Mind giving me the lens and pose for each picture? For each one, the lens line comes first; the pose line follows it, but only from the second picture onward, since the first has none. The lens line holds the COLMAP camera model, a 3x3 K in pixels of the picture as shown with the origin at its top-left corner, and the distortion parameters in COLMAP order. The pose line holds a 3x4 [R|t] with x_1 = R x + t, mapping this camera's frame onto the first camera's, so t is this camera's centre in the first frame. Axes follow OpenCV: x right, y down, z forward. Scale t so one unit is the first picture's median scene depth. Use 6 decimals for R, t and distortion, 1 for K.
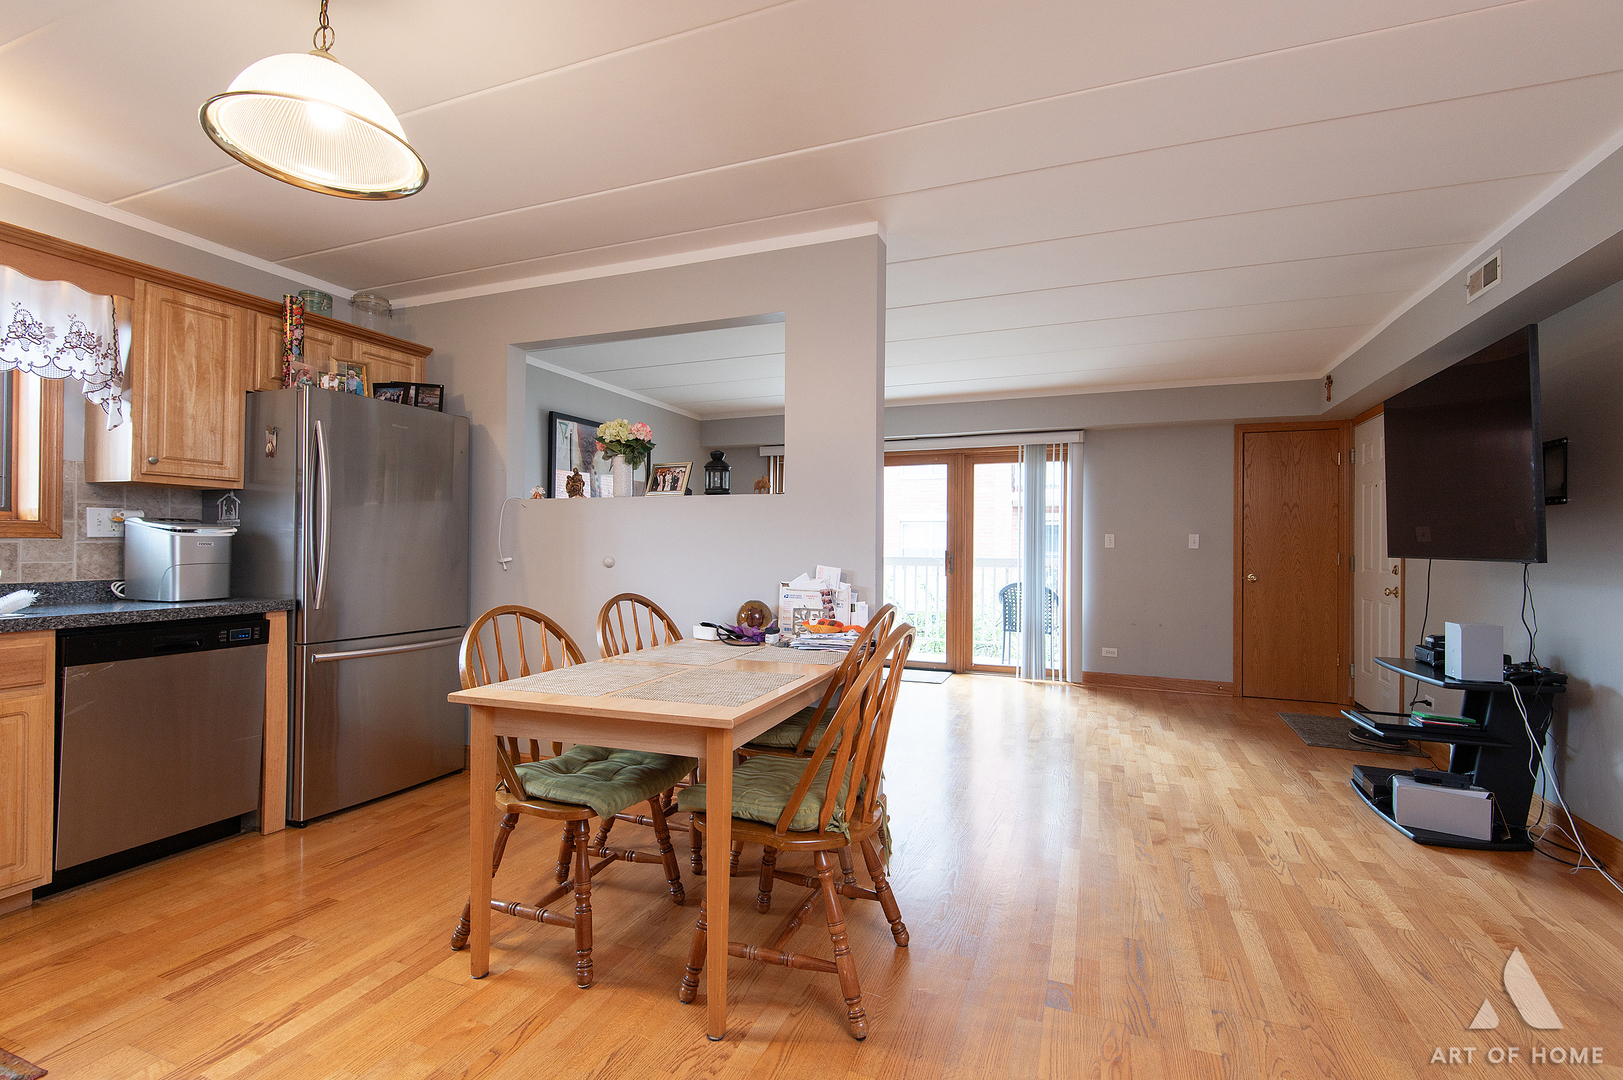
lens RADIAL K [[728.6, 0, 789.0], [0, 728.6, 543.2], [0, 0, 1]] dist [0.018583, -0.008366]
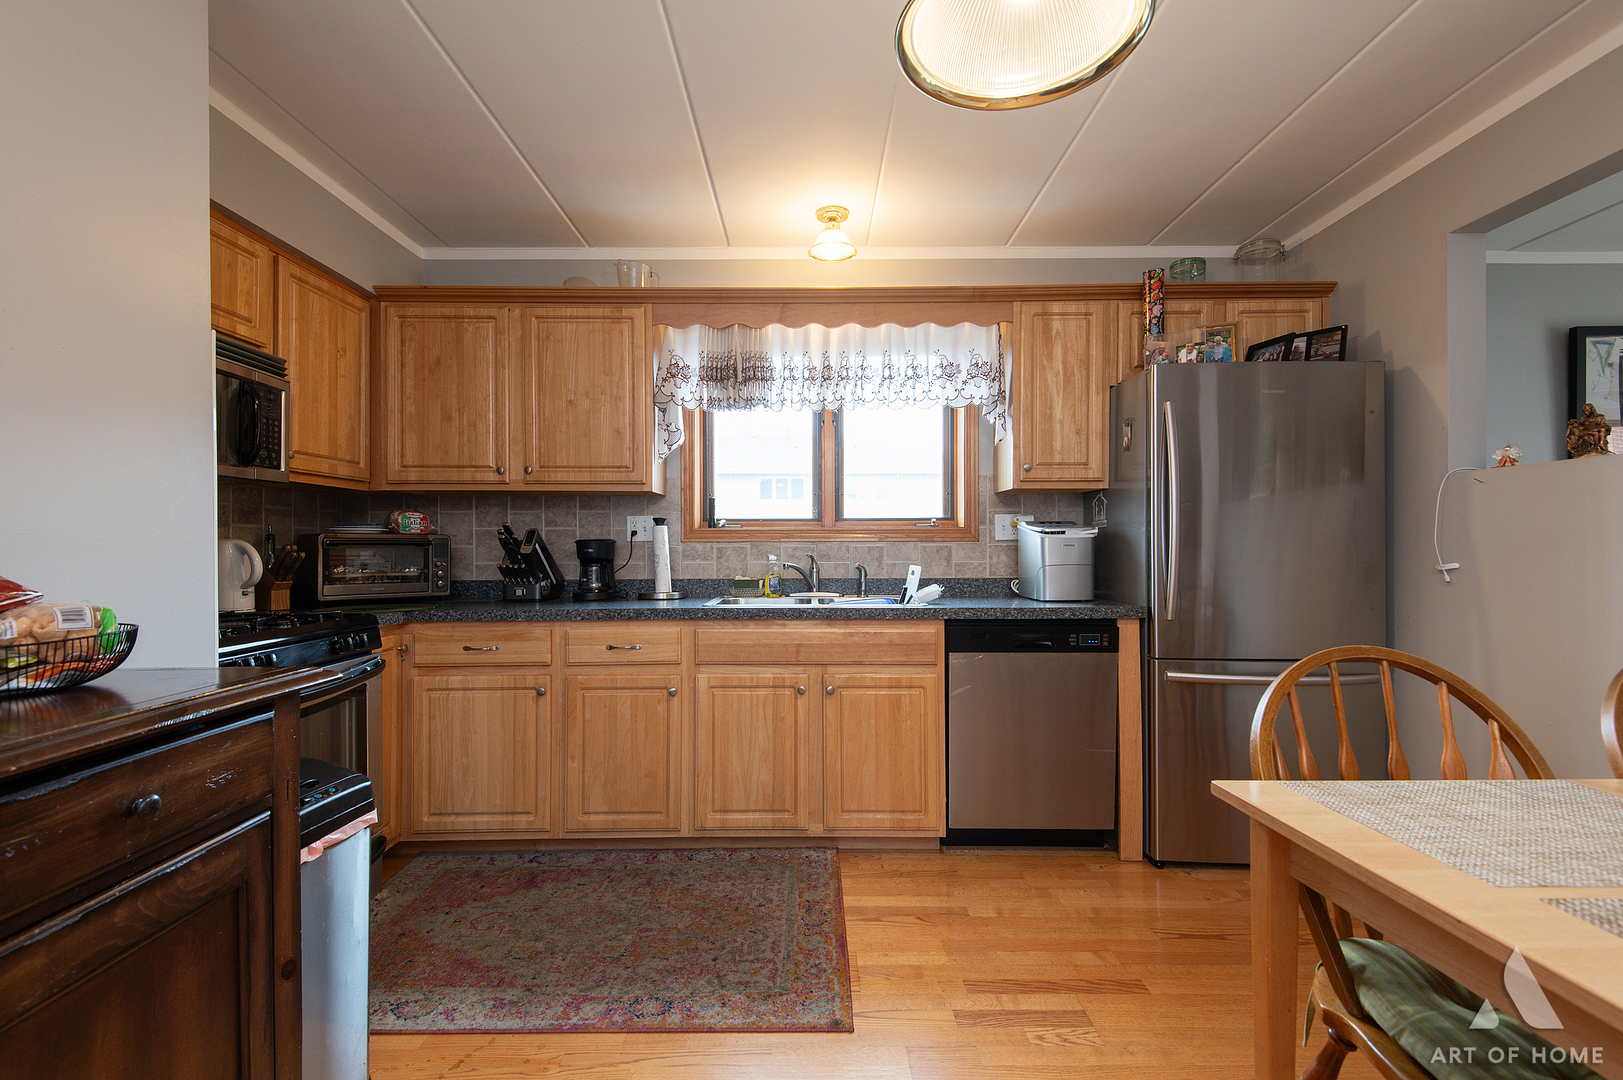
lens RADIAL K [[728.6, 0, 810.5], [0, 728.6, 541.5], [0, 0, 1]] dist [0.018583, -0.008366]
pose [[0.387823, -0.013445, -0.921636, -0.011125], [0.009715, 0.999898, -0.010499, 0.002849], [0.921683, -0.004882, 0.387914, 0.285707]]
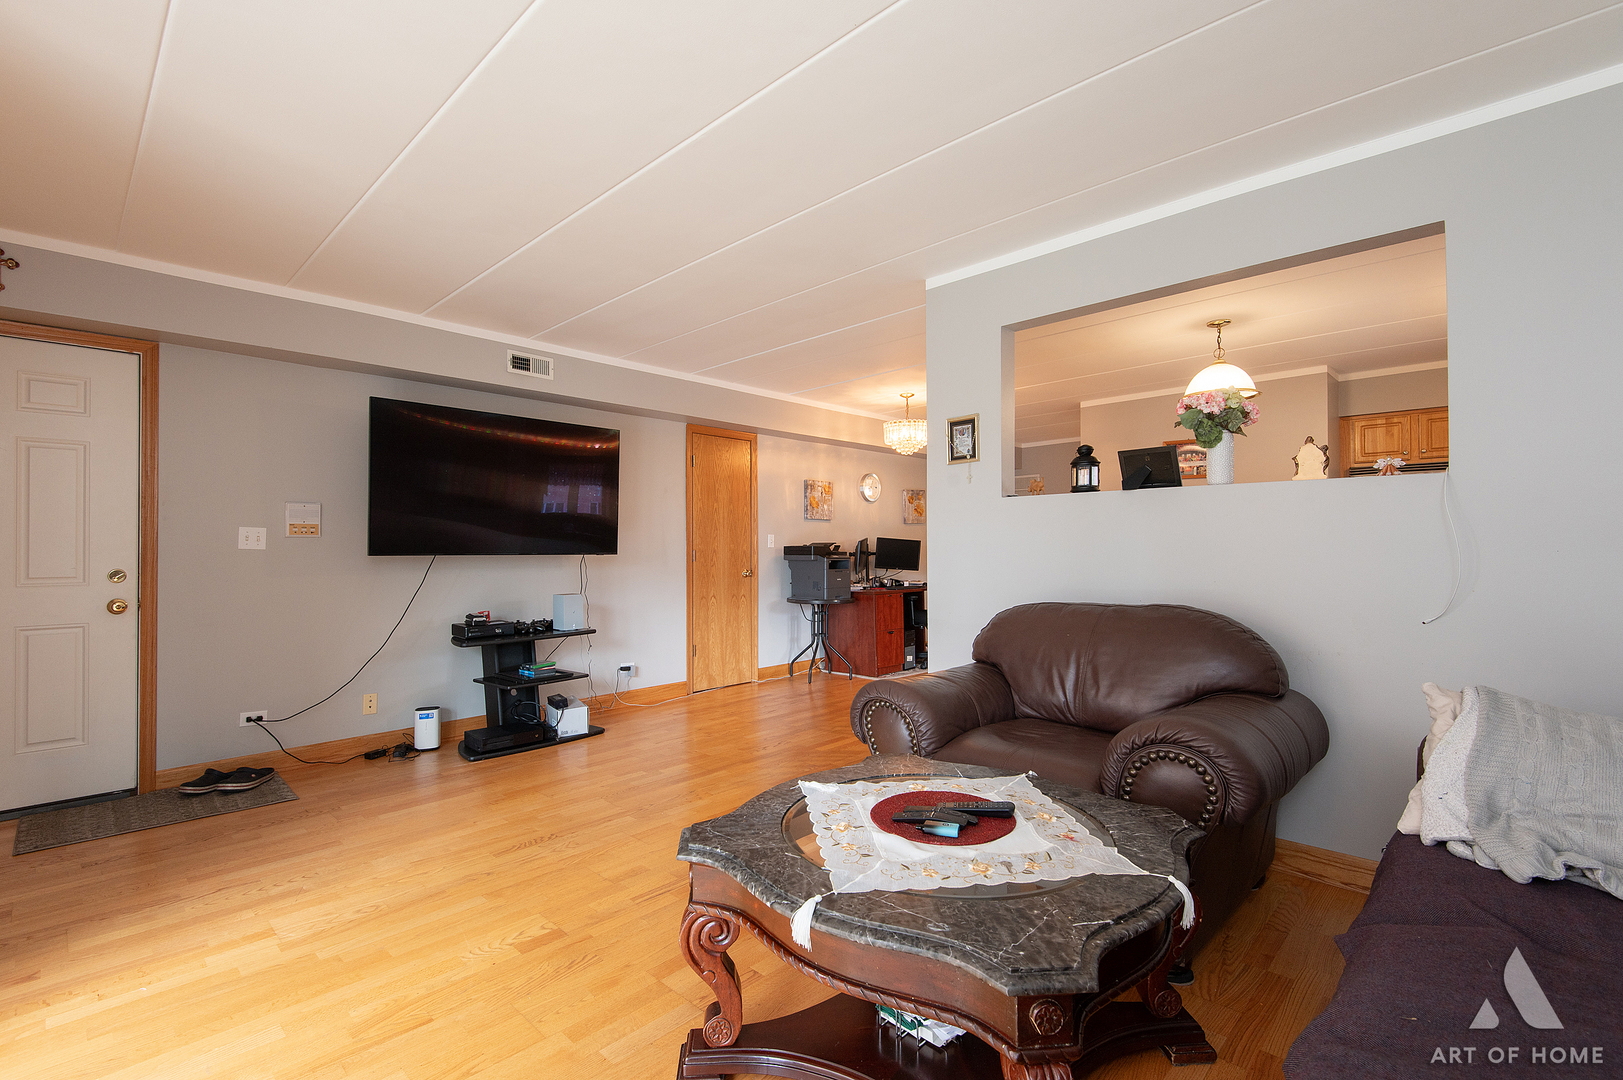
lens RADIAL K [[728.6, 0, 799.4], [0, 728.6, 537.6], [0, 0, 1]] dist [0.018583, -0.008366]
pose [[-0.933313, 0.003167, 0.359049, -0.094235], [-0.003854, 0.999815, -0.018836, 0.013321], [-0.359043, -0.018964, -0.933128, 2.318265]]
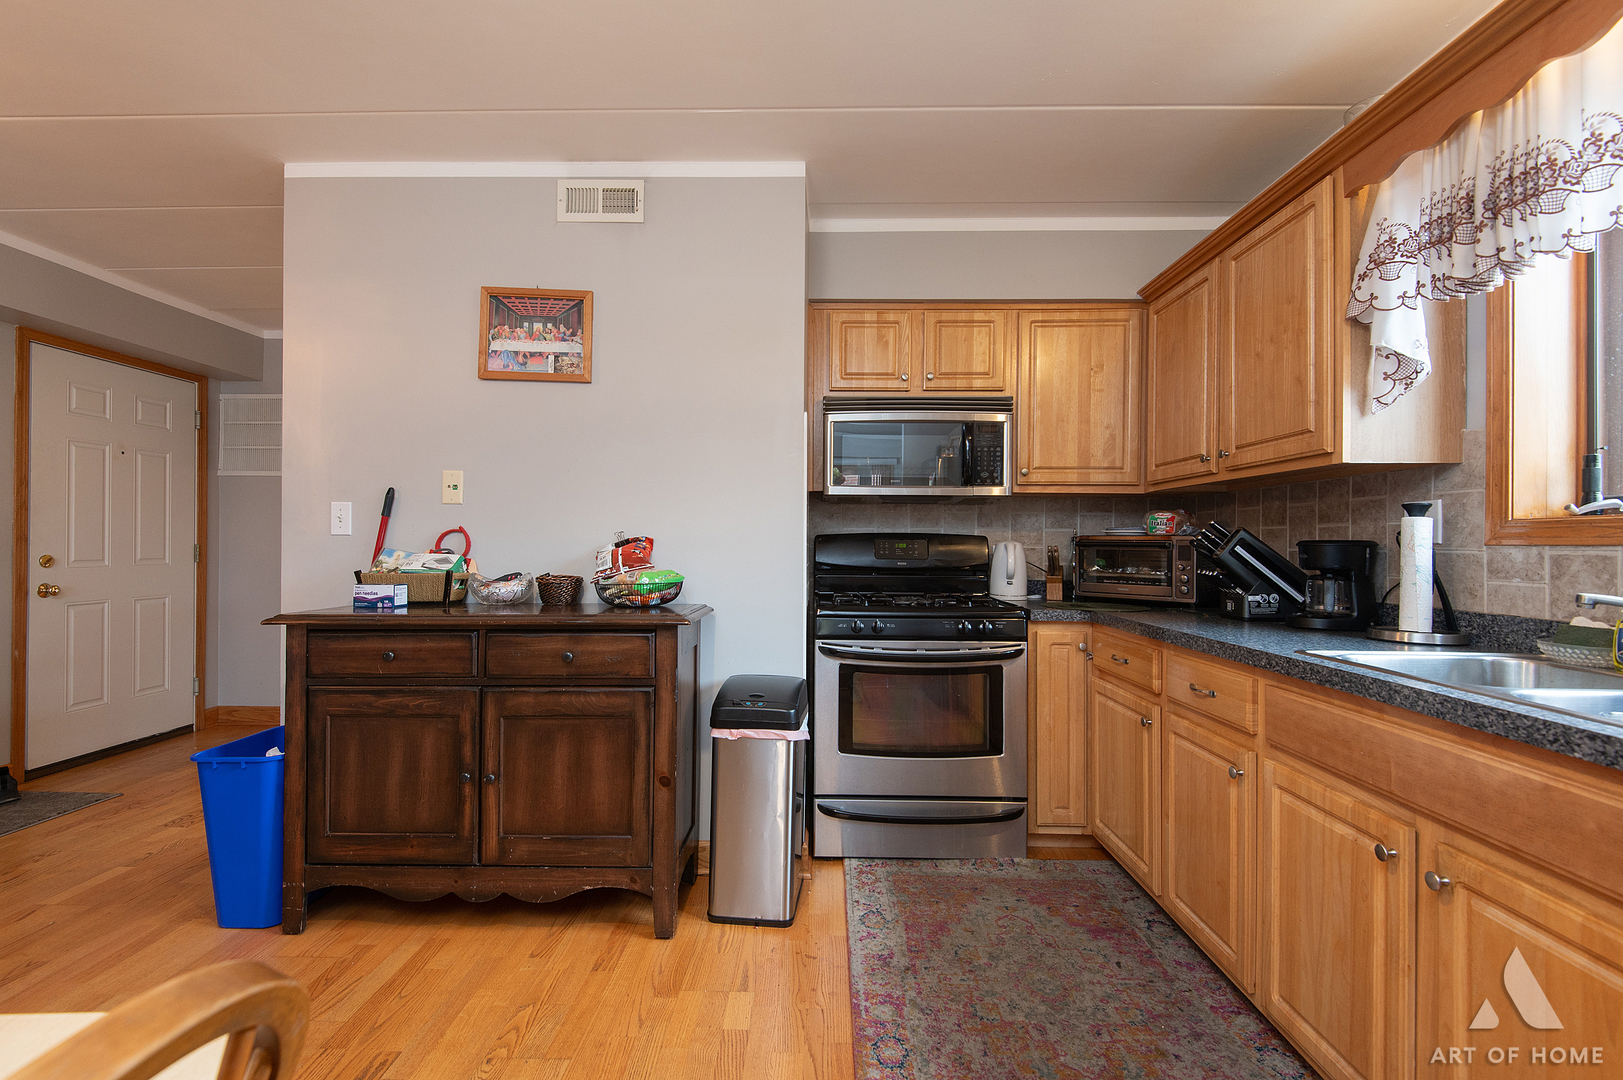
lens RADIAL K [[728.6, 0, 805.7], [0, 728.6, 543.0], [0, 0, 1]] dist [0.018583, -0.008366]
pose [[-0.932042, -0.014258, -0.362068, -0.368236], [-0.011959, 0.999892, -0.008589, 0.000380], [0.362152, -0.003676, -0.932112, 0.907063]]
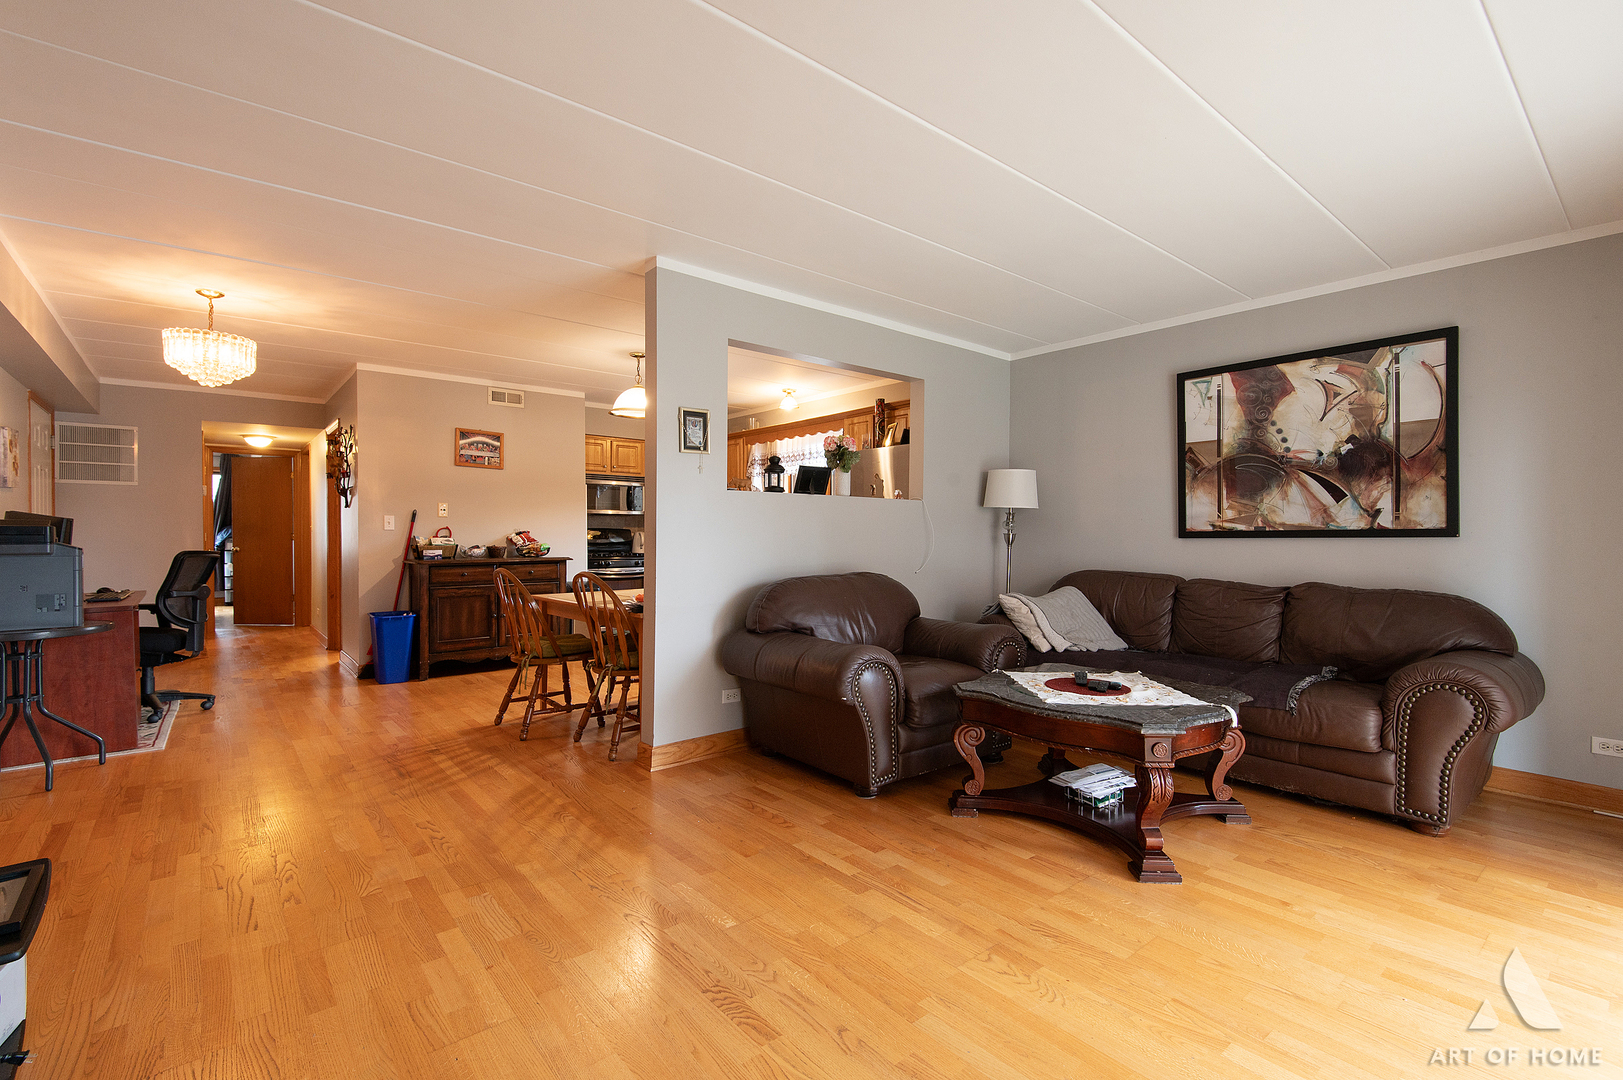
lens RADIAL K [[728.6, 0, 819.6], [0, 728.6, 542.3], [0, 0, 1]] dist [0.018583, -0.008366]
pose [[-0.458096, 0.001324, -0.888902, 1.096771], [-0.002011, 0.999995, 0.002526, 0.016054], [0.888900, 0.002945, -0.458091, 1.869069]]
